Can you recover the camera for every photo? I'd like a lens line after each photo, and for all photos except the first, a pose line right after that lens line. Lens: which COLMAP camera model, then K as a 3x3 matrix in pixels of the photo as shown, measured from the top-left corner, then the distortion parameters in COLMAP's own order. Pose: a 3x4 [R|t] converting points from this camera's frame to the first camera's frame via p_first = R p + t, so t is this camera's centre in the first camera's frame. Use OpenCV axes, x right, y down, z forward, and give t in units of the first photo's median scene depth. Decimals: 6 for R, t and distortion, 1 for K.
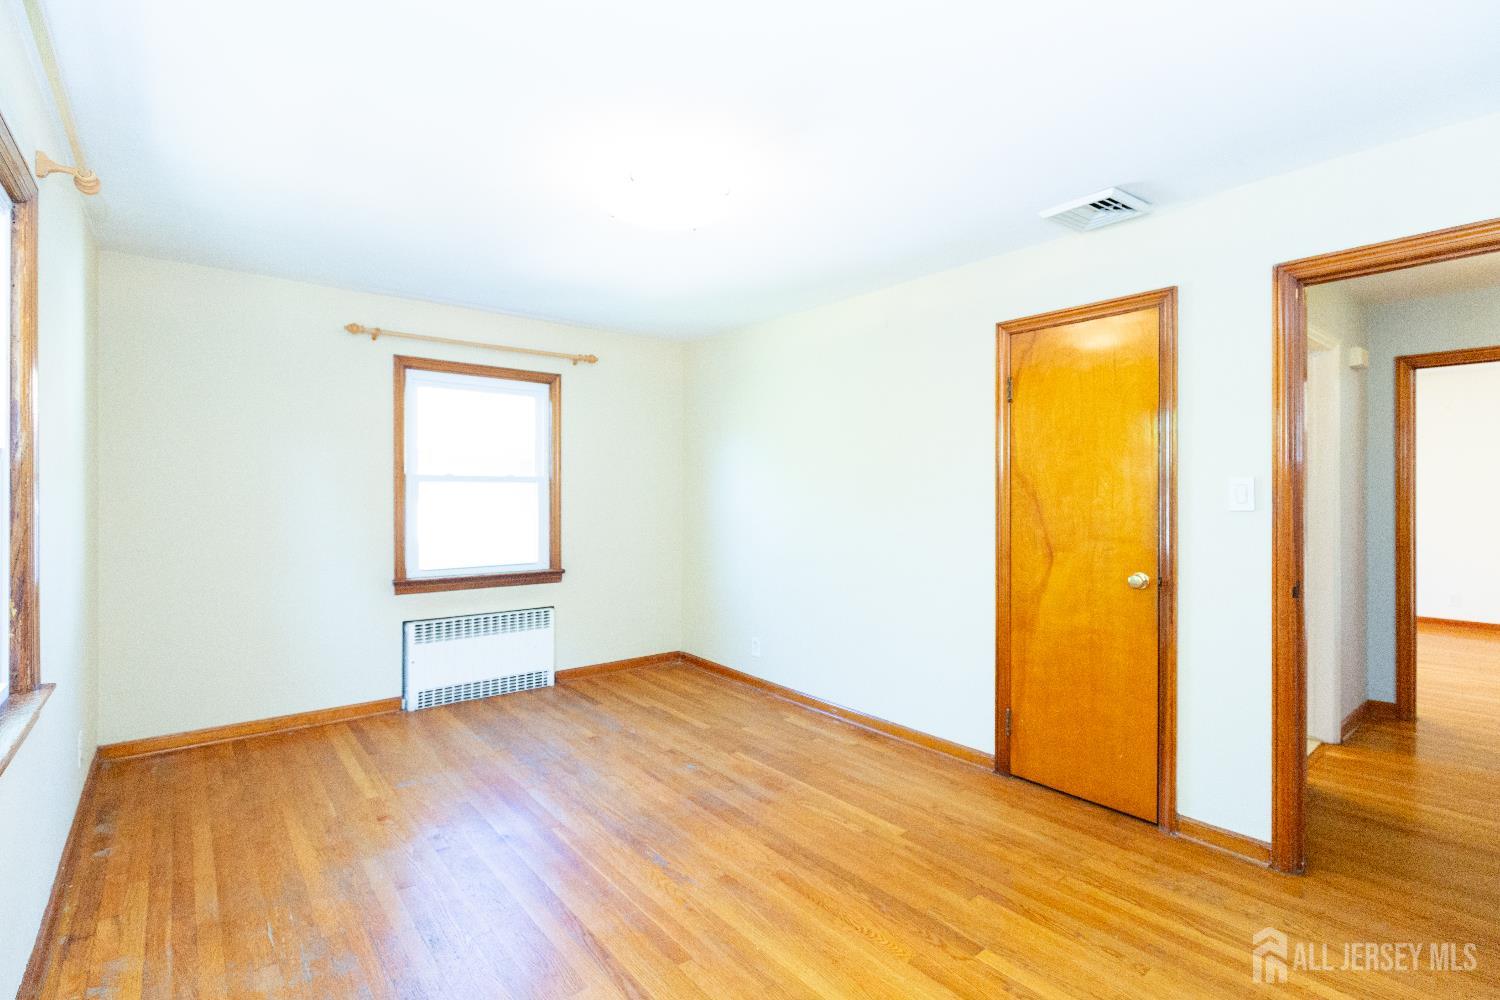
lens RADIAL K [[696.7, 0, 699.7], [0, 696.7, 484.3], [0, 0, 1]] dist [0.000634, -0.000497]
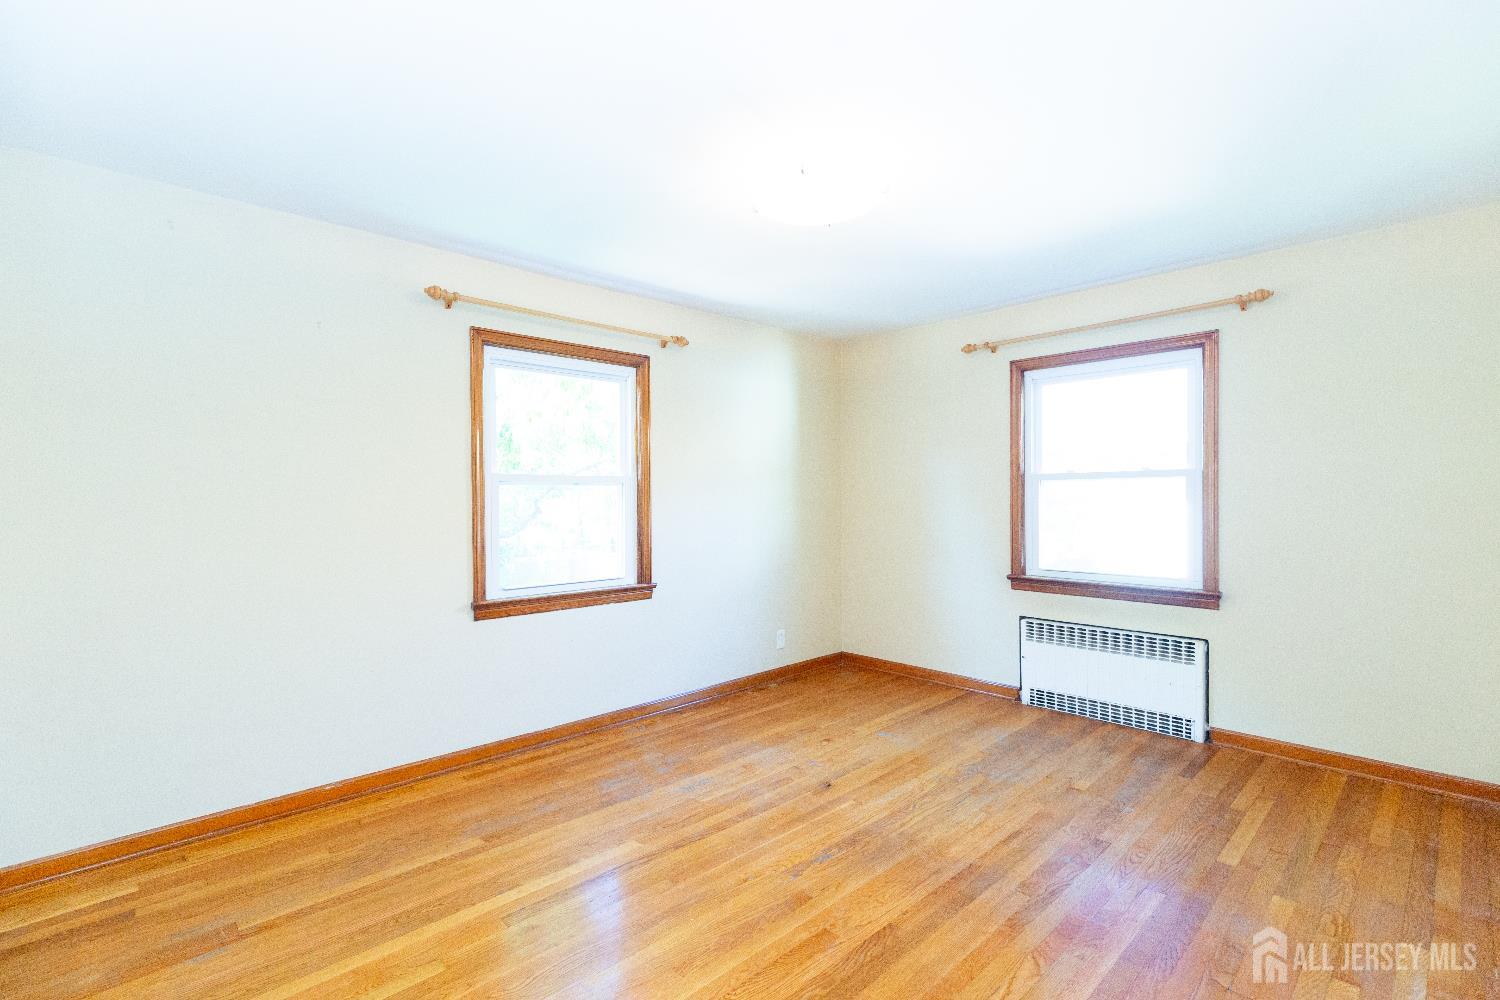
lens RADIAL K [[699.0, 0, 750.0], [0, 699.0, 500.0], [0, 0, 1]] dist [0.002472, 0.000350]
pose [[0.106474, -0.001229, -0.994315, 0.571329], [0.011620, 0.999932, 0.000008, 0.020256], [0.994248, -0.011555, 0.106481, 0.497522]]
